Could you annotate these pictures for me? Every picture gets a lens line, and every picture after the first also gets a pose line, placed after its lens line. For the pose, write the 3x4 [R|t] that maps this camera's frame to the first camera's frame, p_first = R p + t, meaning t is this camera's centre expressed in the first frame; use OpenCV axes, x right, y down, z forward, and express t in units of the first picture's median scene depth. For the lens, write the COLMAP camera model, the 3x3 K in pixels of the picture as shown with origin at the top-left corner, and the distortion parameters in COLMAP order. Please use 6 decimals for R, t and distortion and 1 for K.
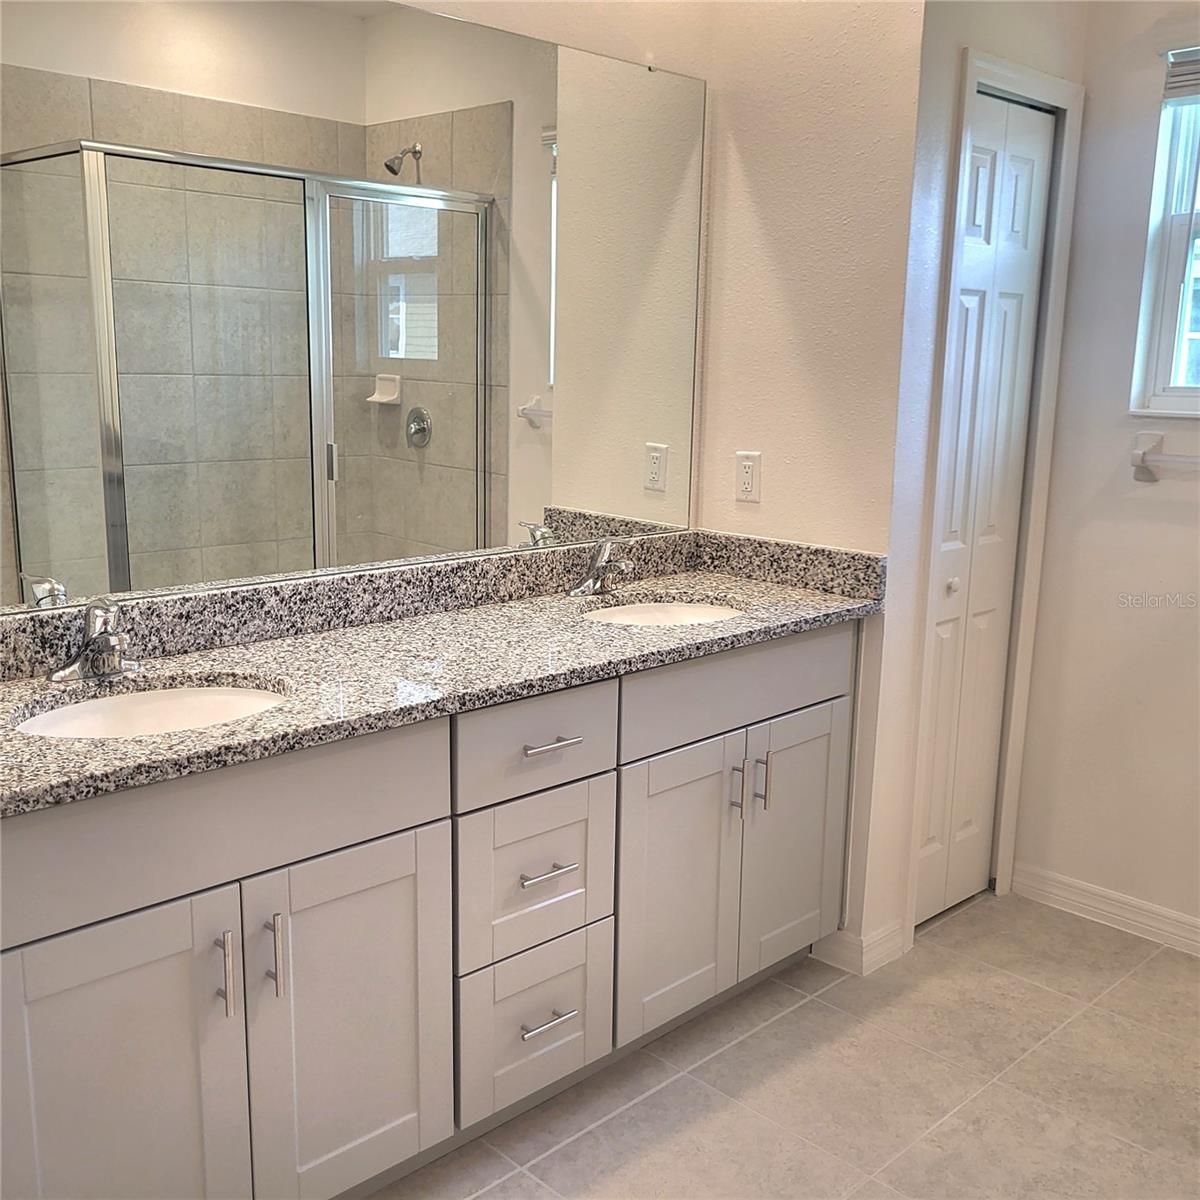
lens RADIAL K [[1215.0, 0, 595.6], [0, 1215.0, 616.5], [0, 0, 1]] dist [0.028637, 0.000000]
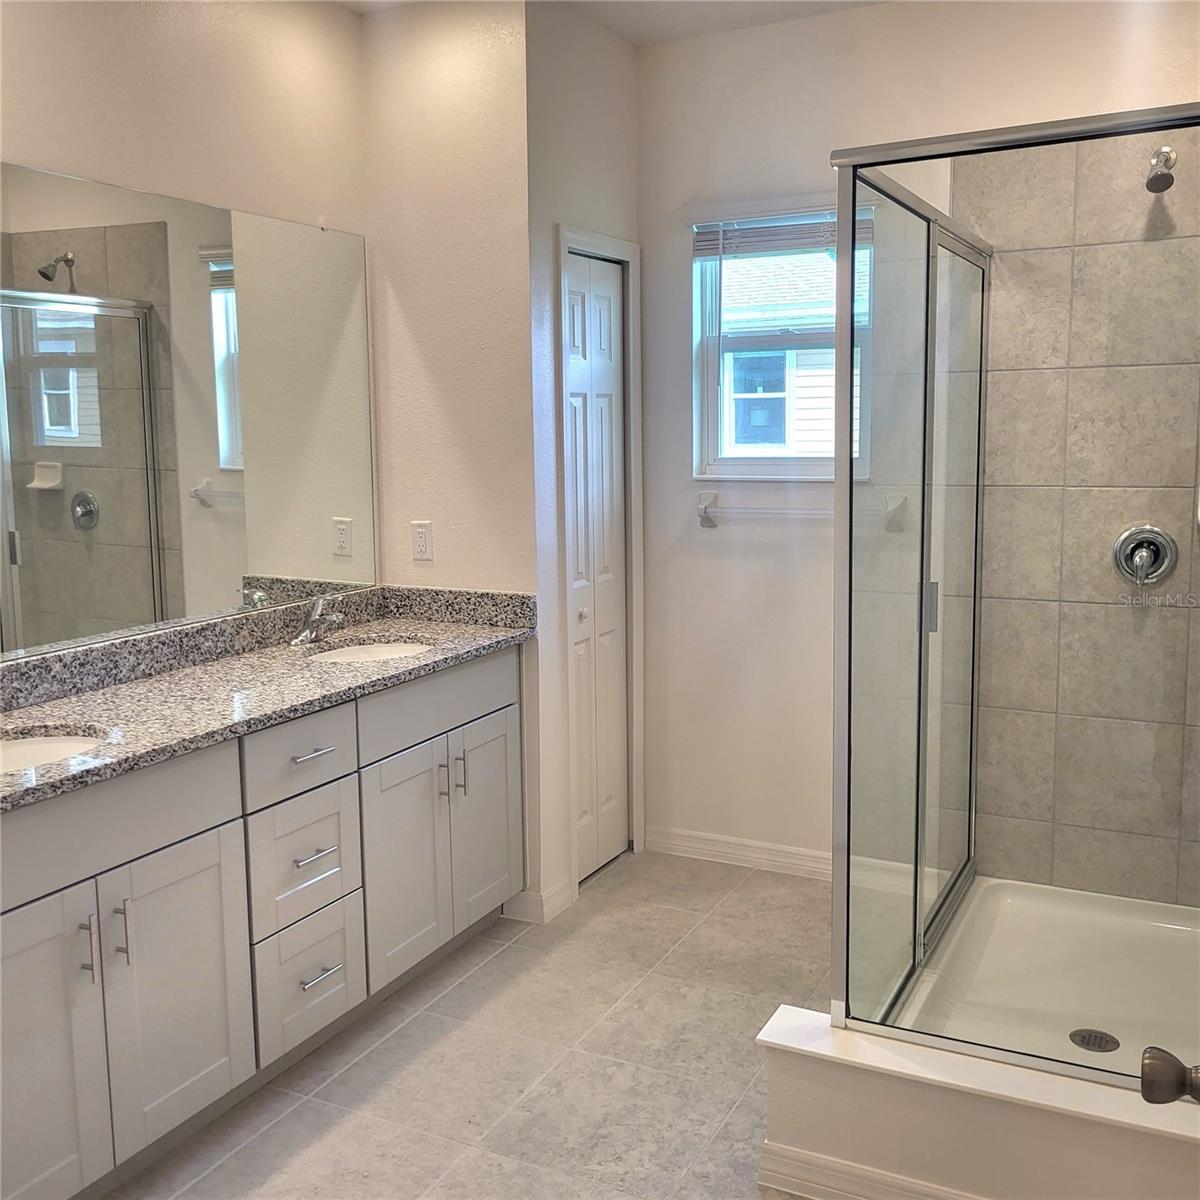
lens RADIAL K [[1215.0, 0, 601.2], [0, 1215.0, 599.7], [0, 0, 1]] dist [0.028637, 0.000000]
pose [[0.945191, -0.074213, 0.317974, -0.114646], [0.092724, 0.994743, -0.043459, 0.020049], [-0.313077, 0.070561, 0.947103, -0.272950]]
